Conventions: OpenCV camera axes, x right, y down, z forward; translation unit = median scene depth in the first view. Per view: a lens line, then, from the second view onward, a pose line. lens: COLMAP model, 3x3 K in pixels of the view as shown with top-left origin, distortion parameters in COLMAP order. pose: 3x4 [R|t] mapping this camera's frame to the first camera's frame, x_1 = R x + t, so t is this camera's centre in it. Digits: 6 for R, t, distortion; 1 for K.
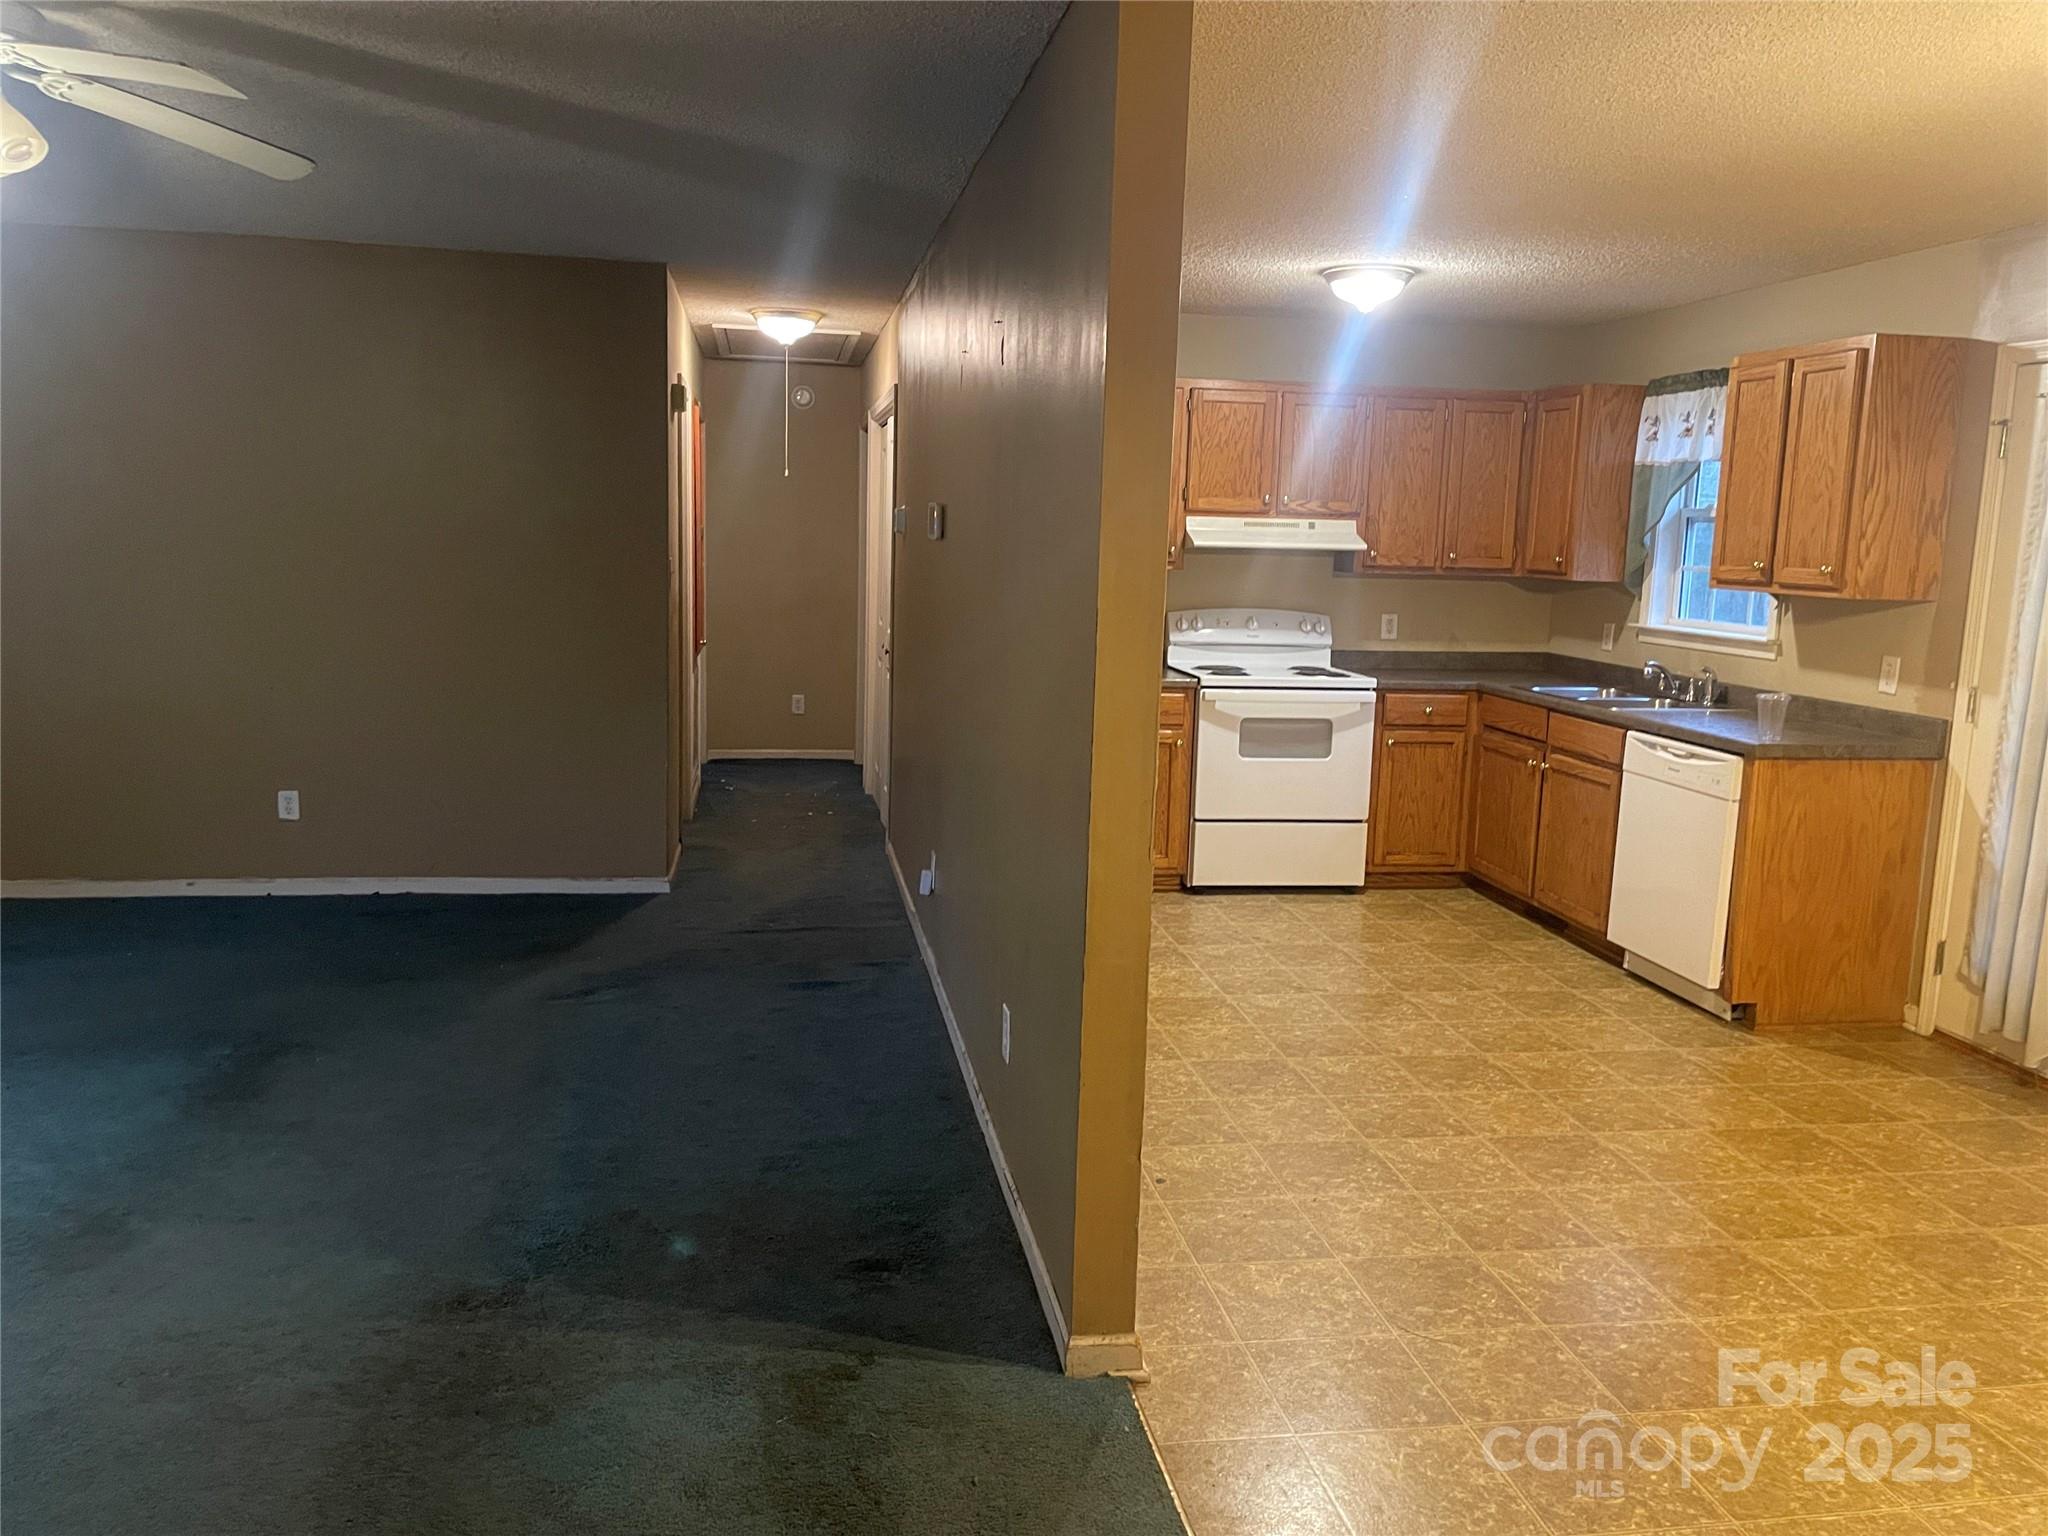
lens RADIAL K [[1549.3, 0, 1019.2], [0, 1549.3, 770.1], [0, 0, 1]] dist [0.093534, -0.108418]
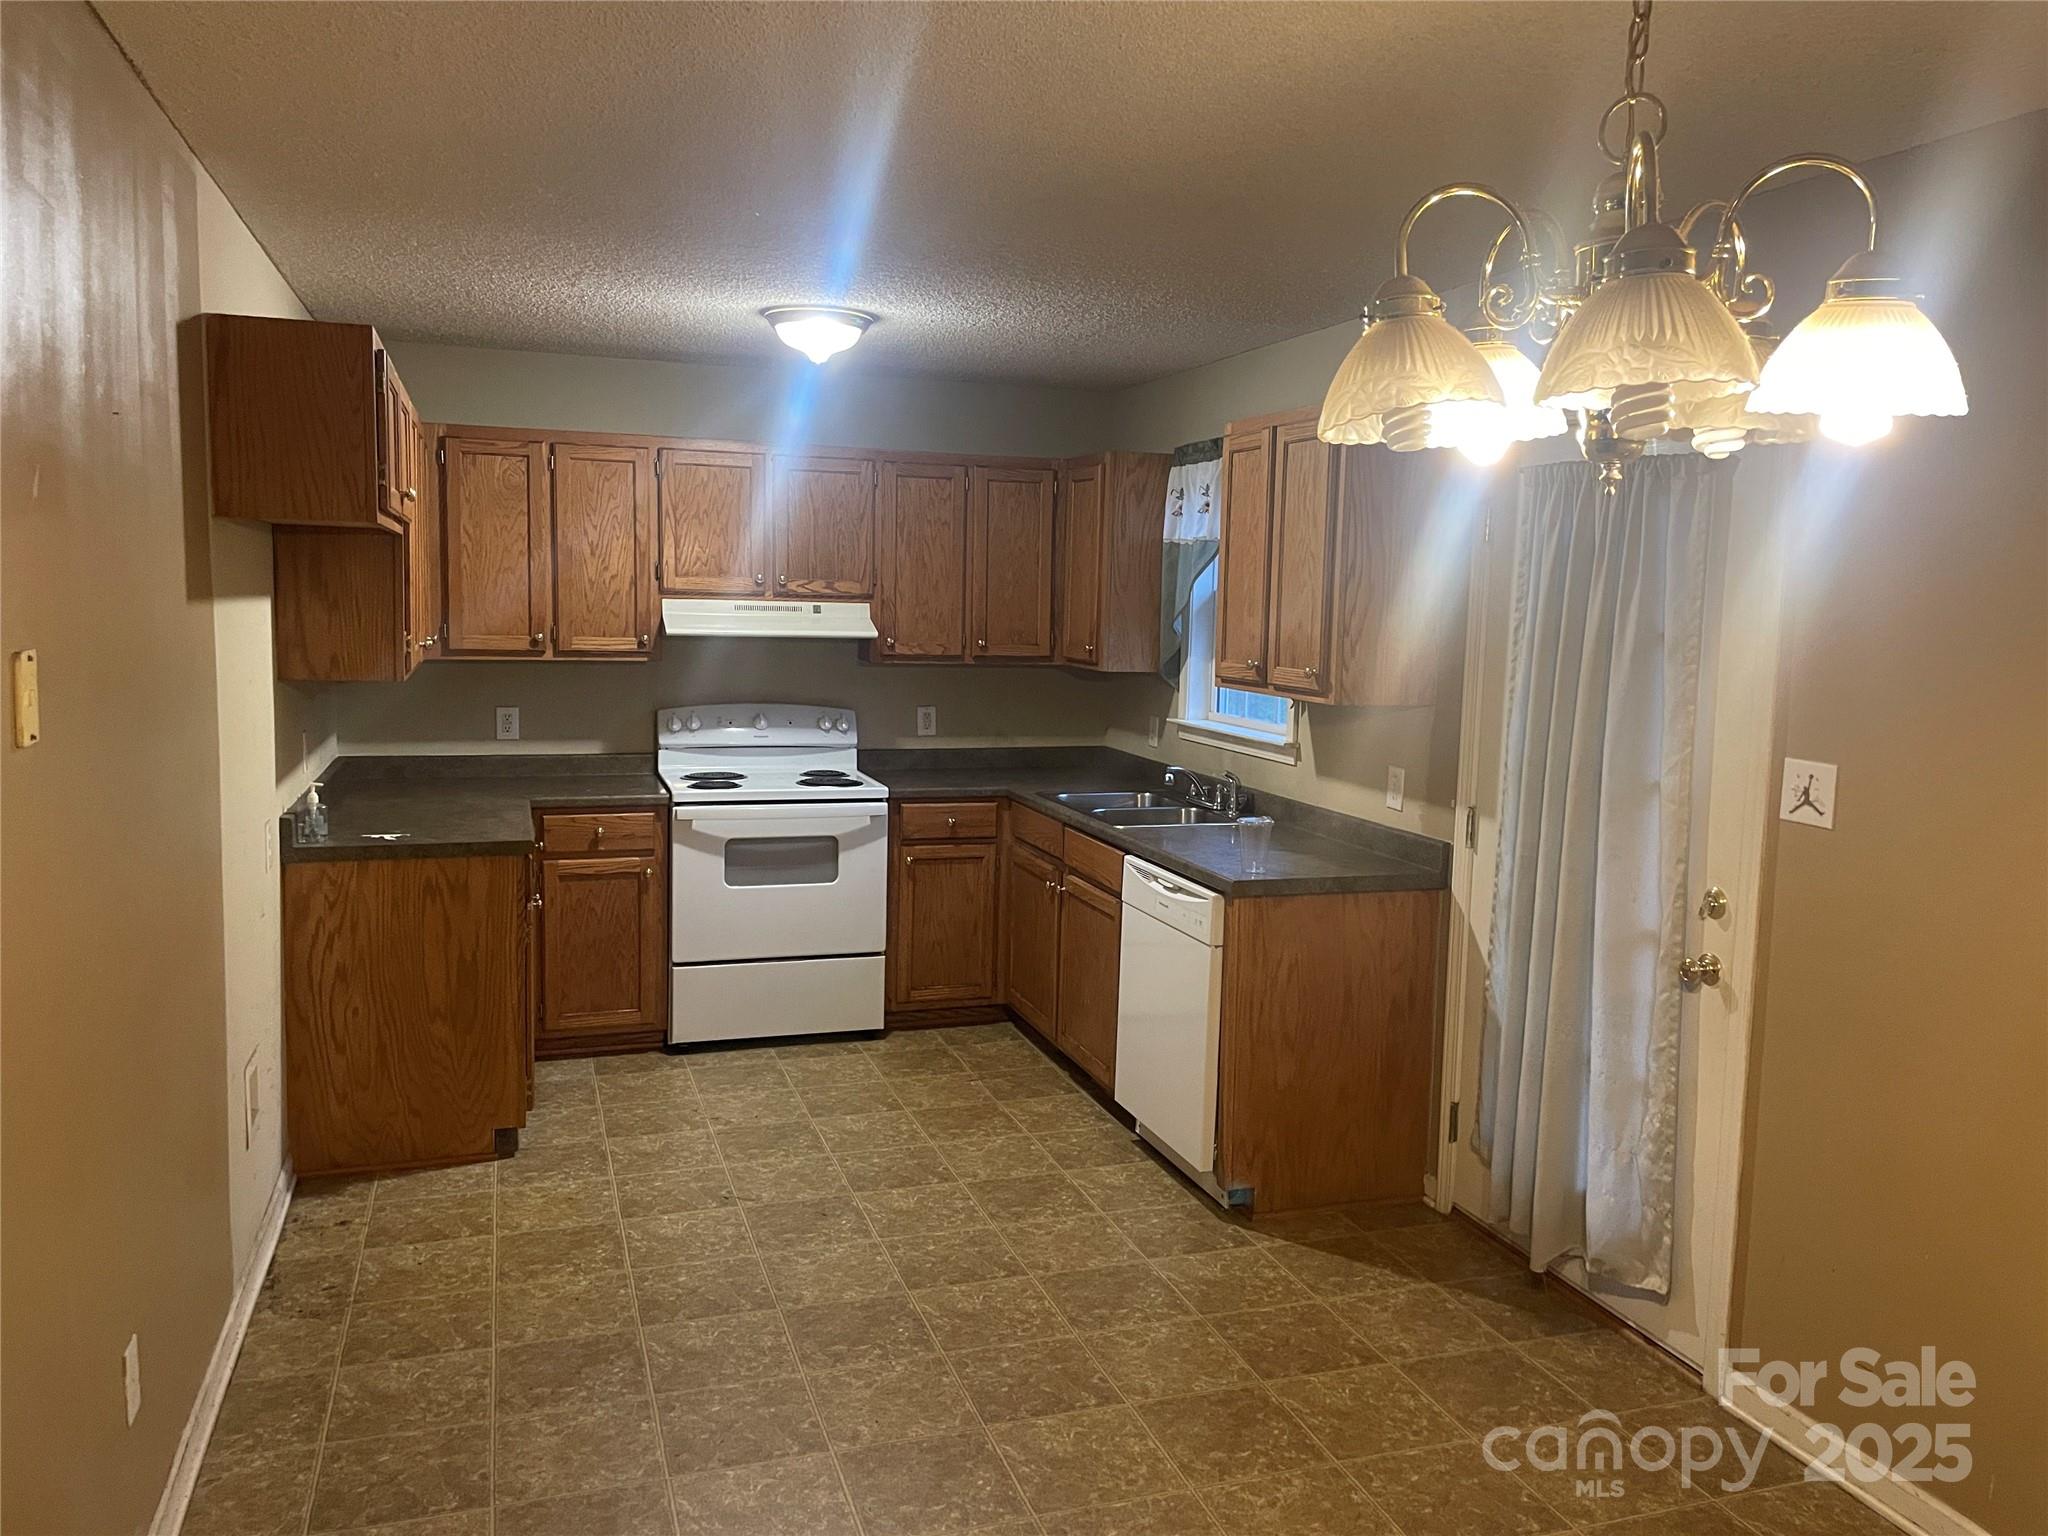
lens RADIAL K [[1549.3, 0, 1014.3], [0, 1549.3, 769.7], [0, 0, 1]] dist [0.093534, -0.108418]
pose [[0.987101, -0.024355, 0.158238, 0.187013], [0.030111, 0.998965, -0.034083, -0.042609], [-0.157244, 0.038408, 0.986813, 0.165921]]
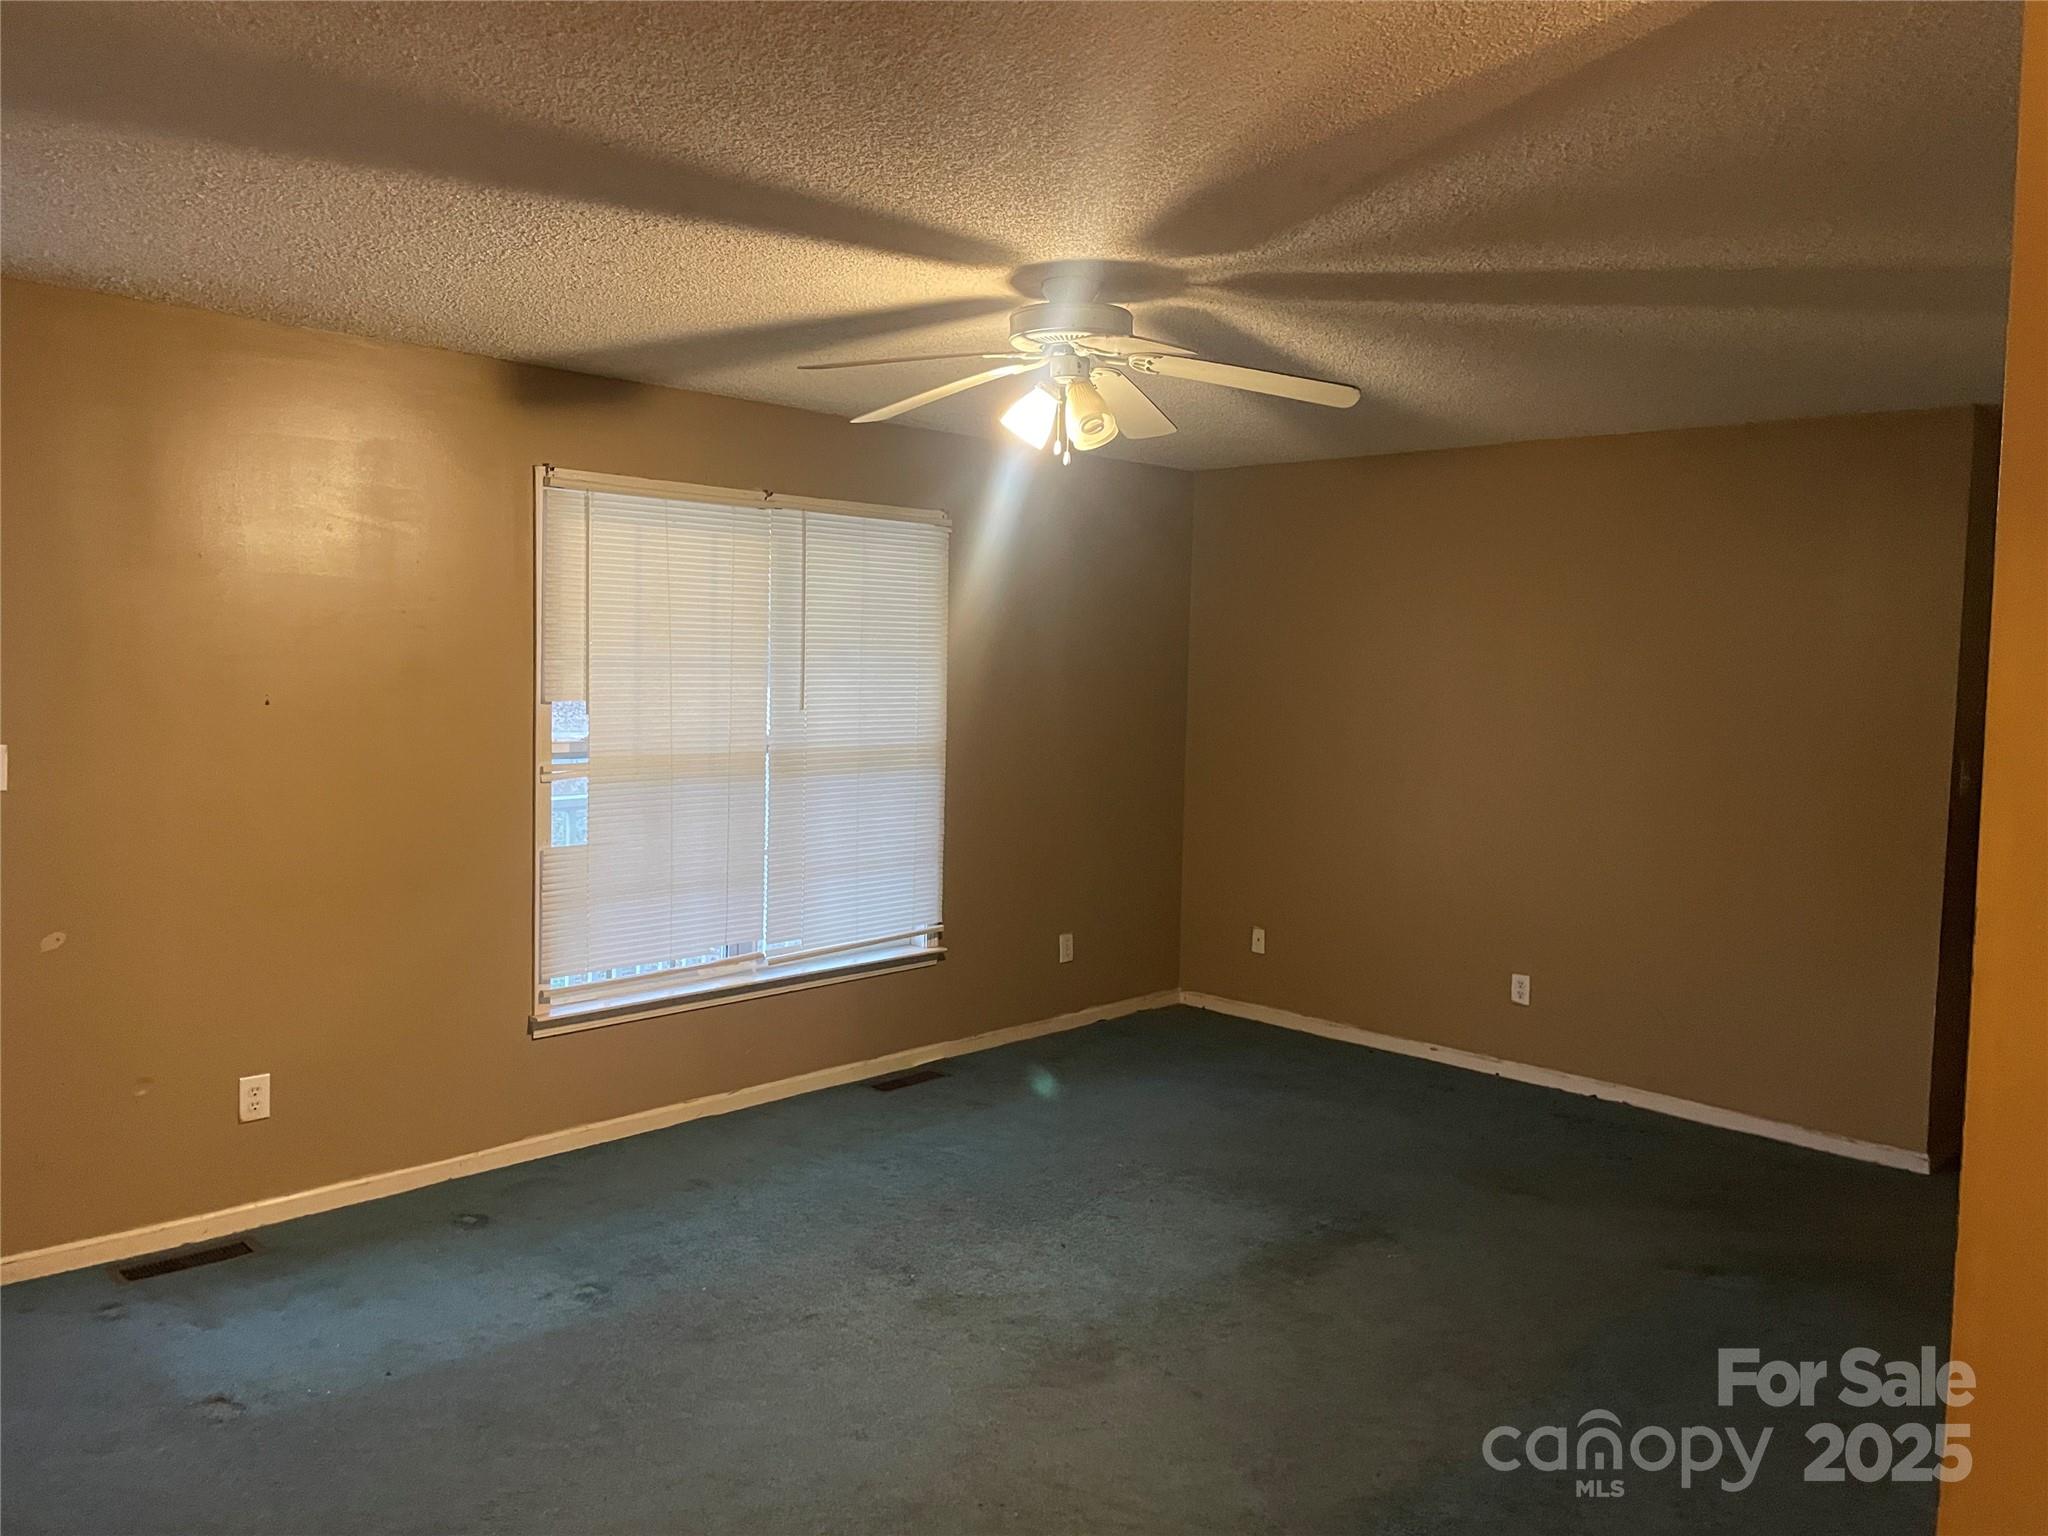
lens RADIAL K [[1549.3, 0, 1029.3], [0, 1549.3, 754.0], [0, 0, 1]] dist [0.093534, -0.108418]
pose [[0.592889, 0.030998, -0.804687, 0.661154], [-0.121624, 0.991243, -0.051427, -0.165507], [0.796046, 0.128359, 0.591468, 0.632319]]
